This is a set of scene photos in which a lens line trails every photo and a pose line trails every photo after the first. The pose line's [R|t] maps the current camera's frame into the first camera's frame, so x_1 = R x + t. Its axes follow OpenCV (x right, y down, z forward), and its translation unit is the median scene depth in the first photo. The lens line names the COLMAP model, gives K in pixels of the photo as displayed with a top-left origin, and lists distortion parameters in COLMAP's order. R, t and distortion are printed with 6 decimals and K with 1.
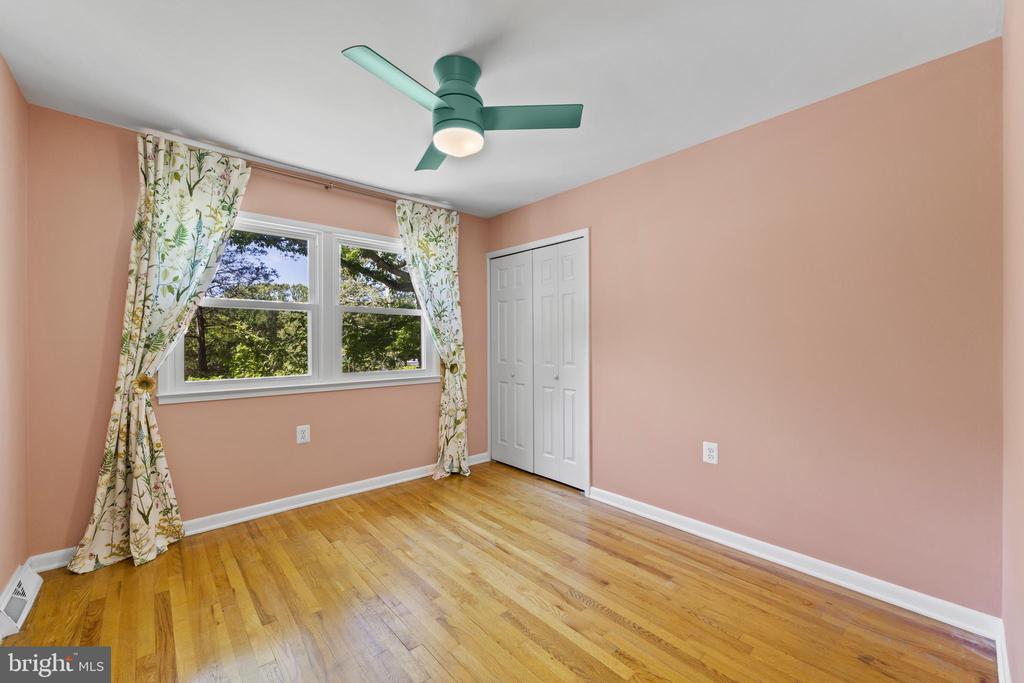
lens RADIAL K [[405.2, 0, 514.2], [0, 405.2, 340.9], [0, 0, 1]] dist [-0.006426, 0.000230]
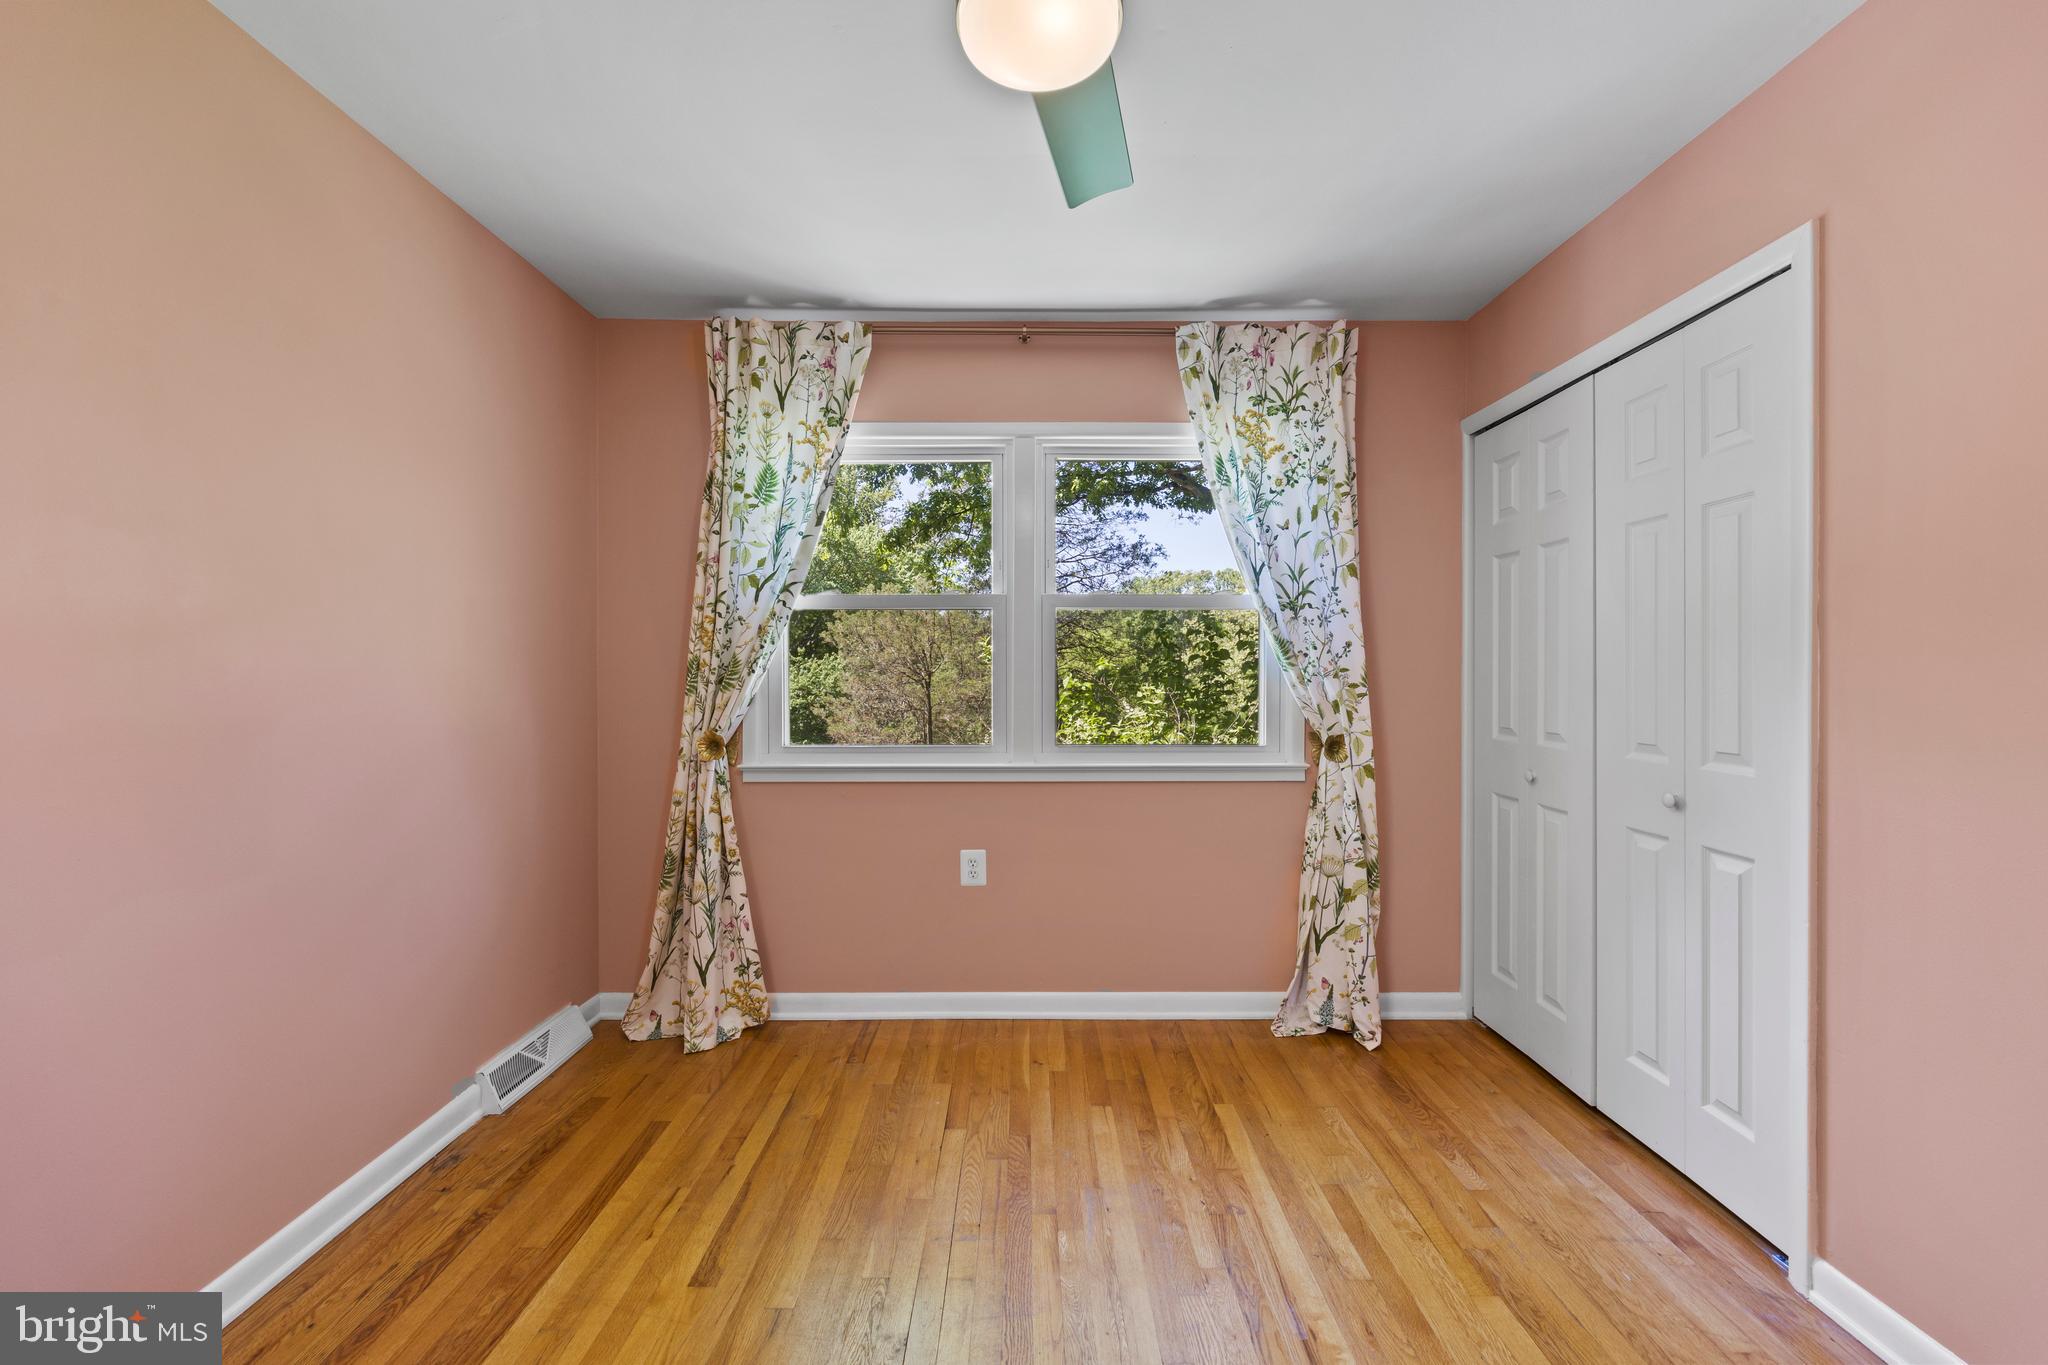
lens RADIAL K [[810.4, 0, 1033.7], [0, 810.4, 676.0], [0, 0, 1]] dist [-0.006426, 0.000230]
pose [[0.747919, 0.004115, -0.663777, 0.172819], [-0.001189, 0.999987, 0.004859, -0.000668], [0.663789, -0.002845, 0.747914, 0.343176]]
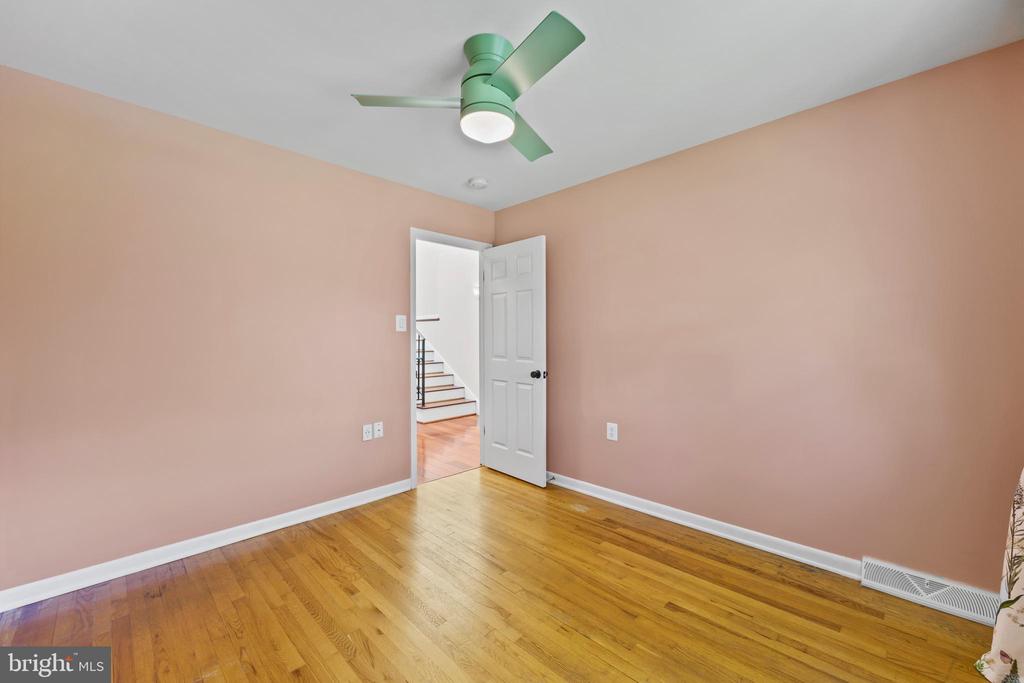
lens RADIAL K [[405.2, 0, 513.1], [0, 405.2, 340.3], [0, 0, 1]] dist [-0.006426, 0.000230]
pose [[-0.998644, 0.005944, -0.051728, -0.092921], [0.005955, 0.999982, -0.000067, 0.002495], [0.051727, -0.000375, -0.998661, 1.235498]]
